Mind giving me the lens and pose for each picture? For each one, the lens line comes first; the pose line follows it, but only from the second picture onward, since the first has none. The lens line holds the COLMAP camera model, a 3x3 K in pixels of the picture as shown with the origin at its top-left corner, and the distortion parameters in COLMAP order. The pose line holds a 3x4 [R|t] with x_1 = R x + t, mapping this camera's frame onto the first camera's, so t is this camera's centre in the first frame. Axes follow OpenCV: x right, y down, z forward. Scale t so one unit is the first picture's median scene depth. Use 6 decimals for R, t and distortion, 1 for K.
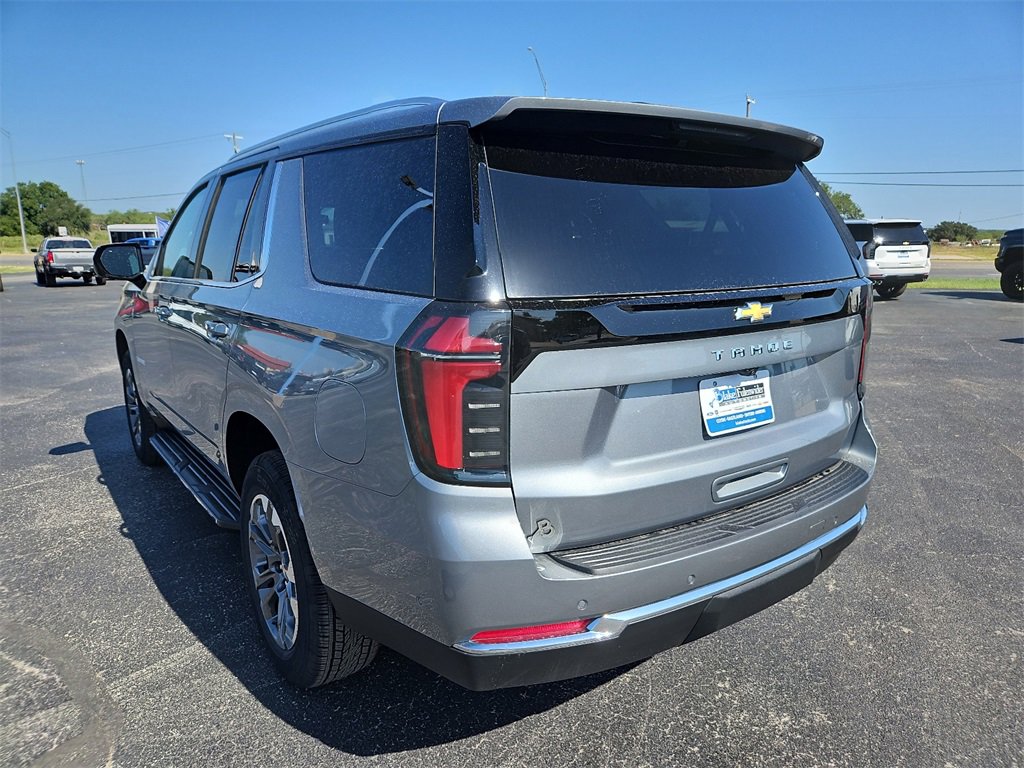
lens RADIAL K [[729.7, 0, 494.3], [0, 729.7, 383.2], [0, 0, 1]] dist [0.013220, -0.001645]
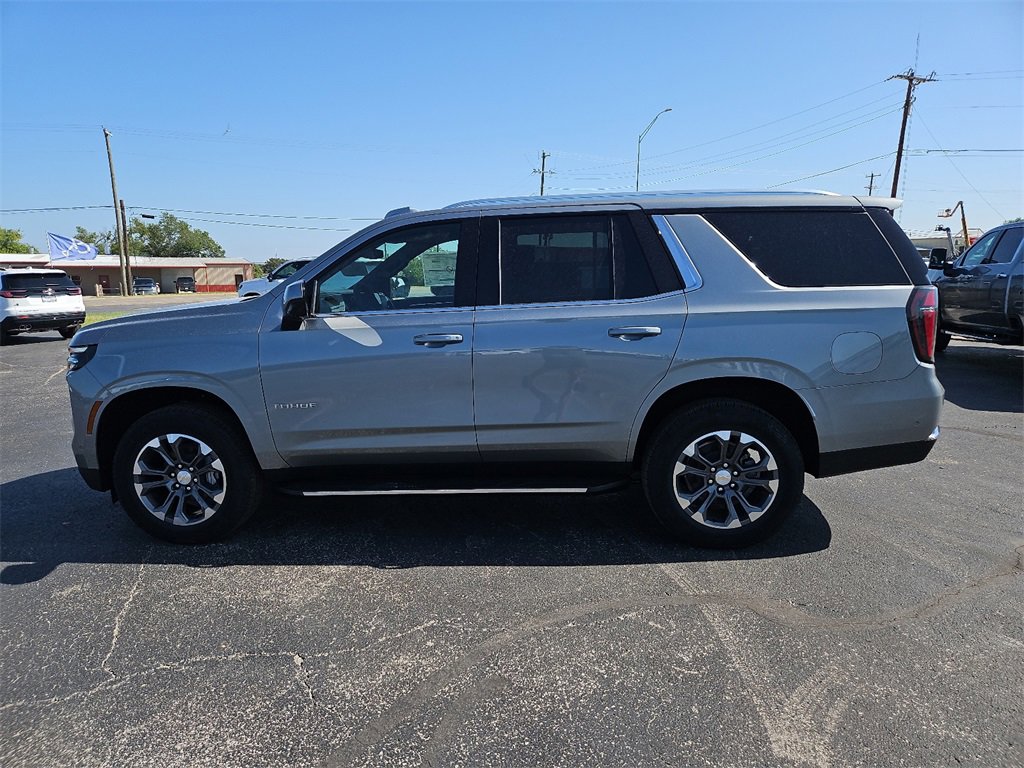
lens RADIAL K [[723.8, 0, 495.1], [0, 723.8, 383.0], [0, 0, 1]] dist [0.072220, -0.068314]
pose [[0.629520, -0.139391, 0.764379, -2.290248], [0.175278, 0.983894, 0.035068, -0.106305], [-0.756956, 0.111902, 0.643813, 0.475017]]
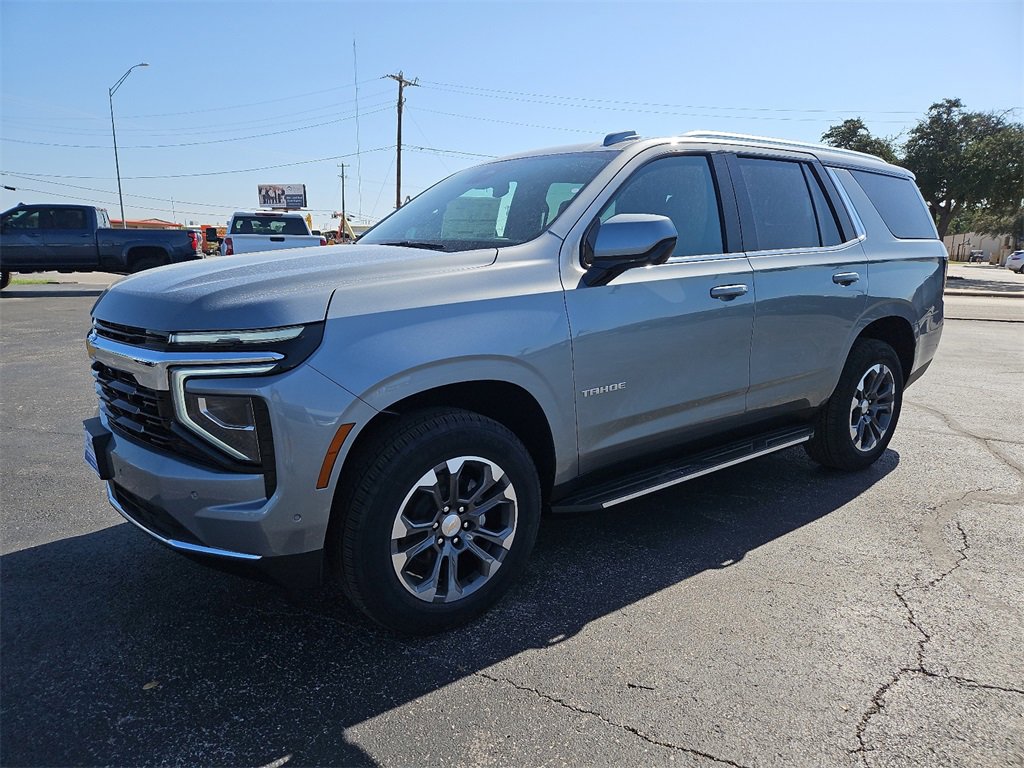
lens RADIAL K [[723.8, 0, 495.1], [0, 723.8, 383.0], [0, 0, 1]] dist [0.072220, -0.068314]
pose [[-0.078280, -0.190972, 0.978469, -2.544011], [0.196647, 0.959240, 0.202951, -0.434108], [-0.977345, 0.208300, -0.037536, 2.513981]]
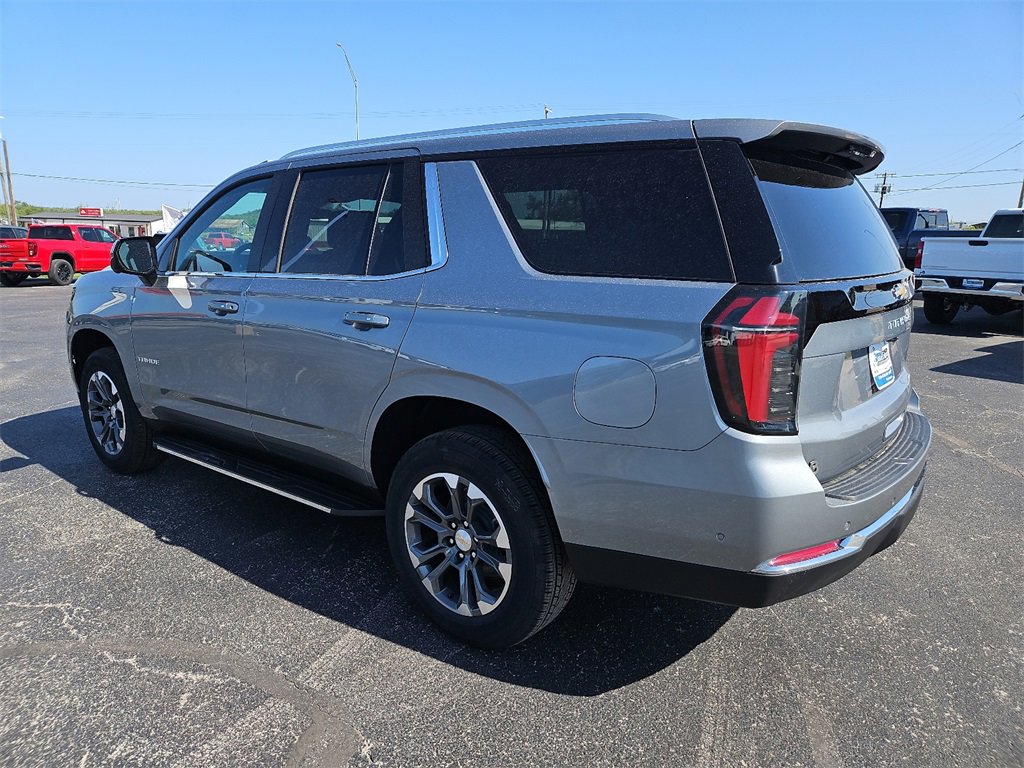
lens RADIAL K [[723.6, 0, 485.6], [0, 723.6, 364.5], [0, 0, 1]] dist [0.031402, -0.006705]
pose [[0.964342, -0.041380, 0.261404, -0.692892], [0.046142, 0.998862, -0.012104, 0.012424], [-0.260605, 0.023734, 0.965154, -0.046784]]
